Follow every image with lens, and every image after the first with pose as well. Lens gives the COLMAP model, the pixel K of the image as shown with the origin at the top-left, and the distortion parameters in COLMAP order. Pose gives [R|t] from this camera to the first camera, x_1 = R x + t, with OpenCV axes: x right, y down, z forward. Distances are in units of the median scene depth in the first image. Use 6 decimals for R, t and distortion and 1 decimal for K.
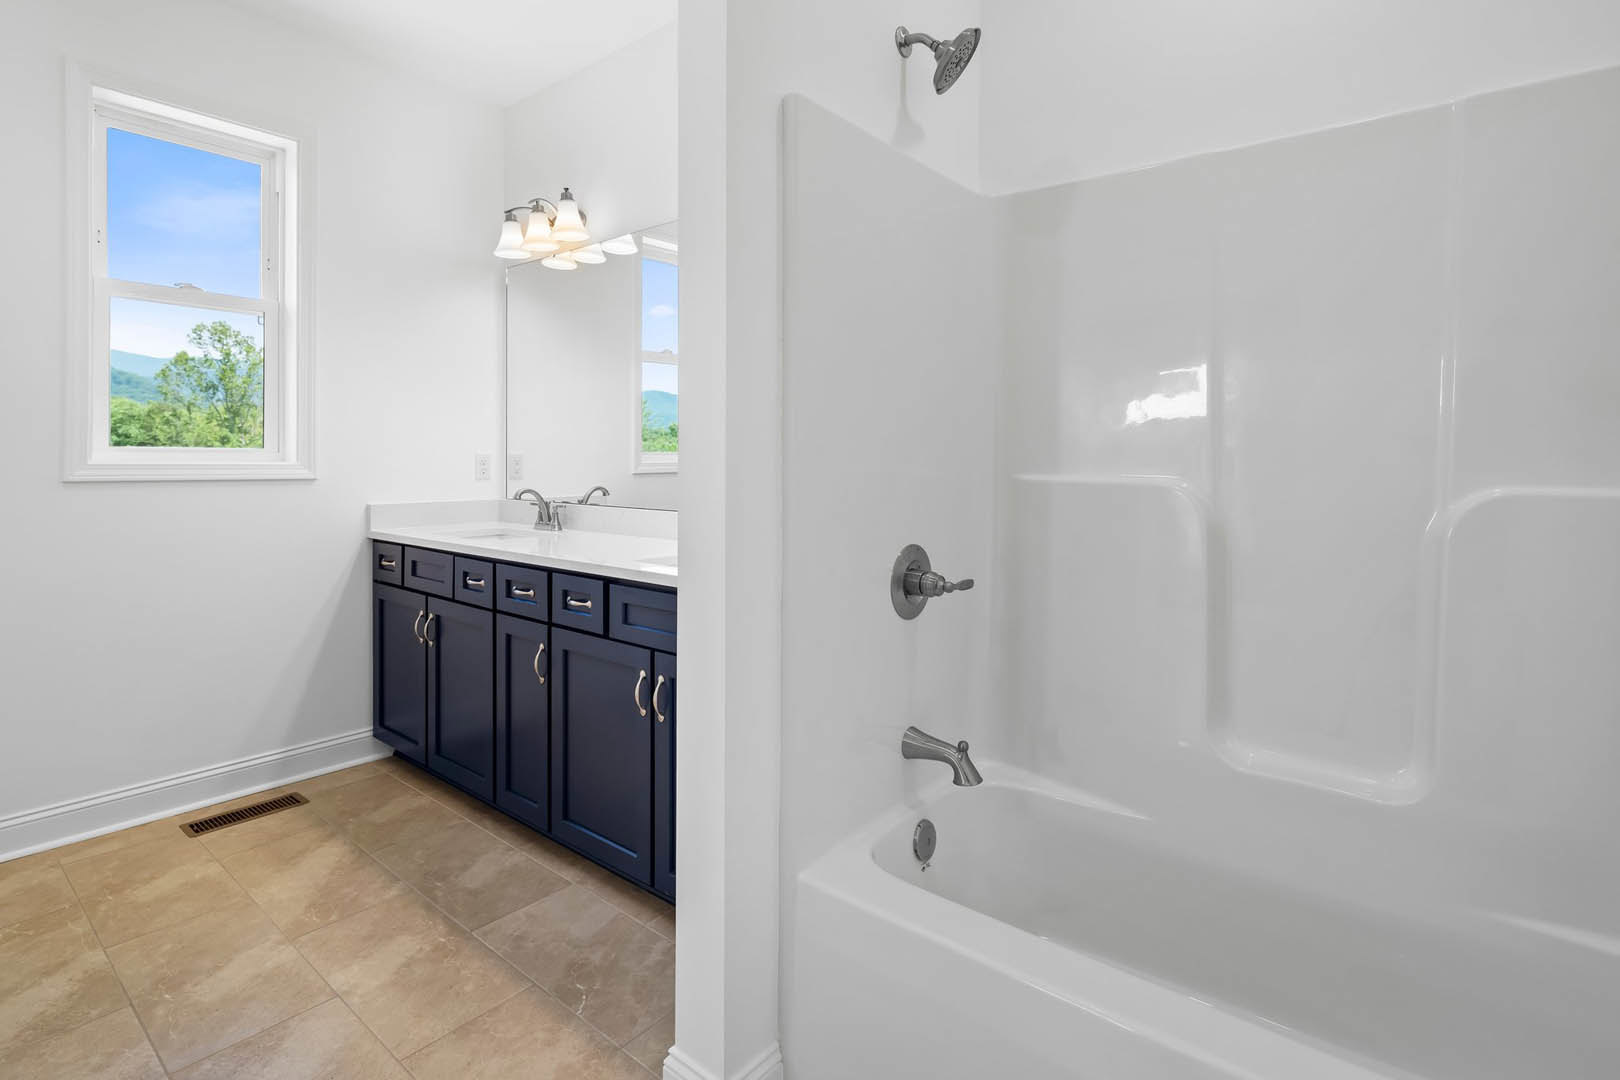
lens RADIAL K [[787.7, 0, 805.4], [0, 787.7, 457.2], [0, 0, 1]] dist [0.002717, -0.002884]
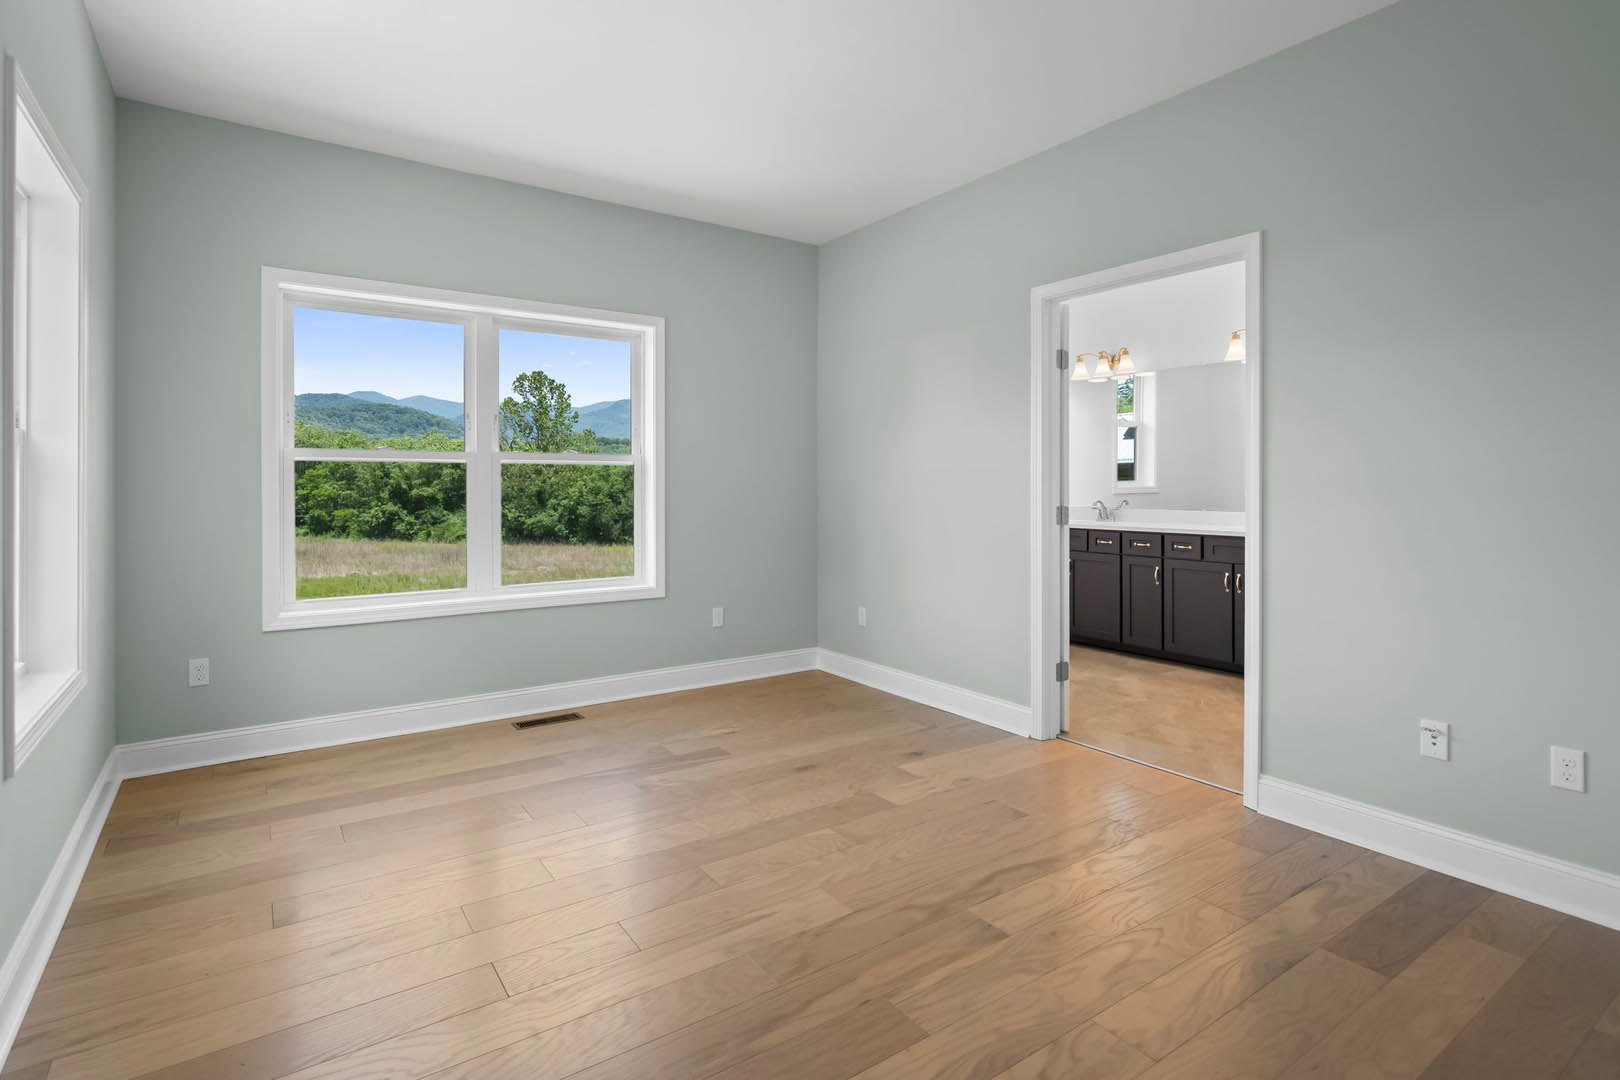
lens RADIAL K [[787.7, 0, 834.7], [0, 787.7, 473.6], [0, 0, 1]] dist [0.002717, -0.002884]
pose [[0.966618, -0.006106, -0.256148, -0.510421], [0.002016, 0.999866, -0.016223, 0.004592], [0.256213, 0.015165, 0.966501, -1.113915]]
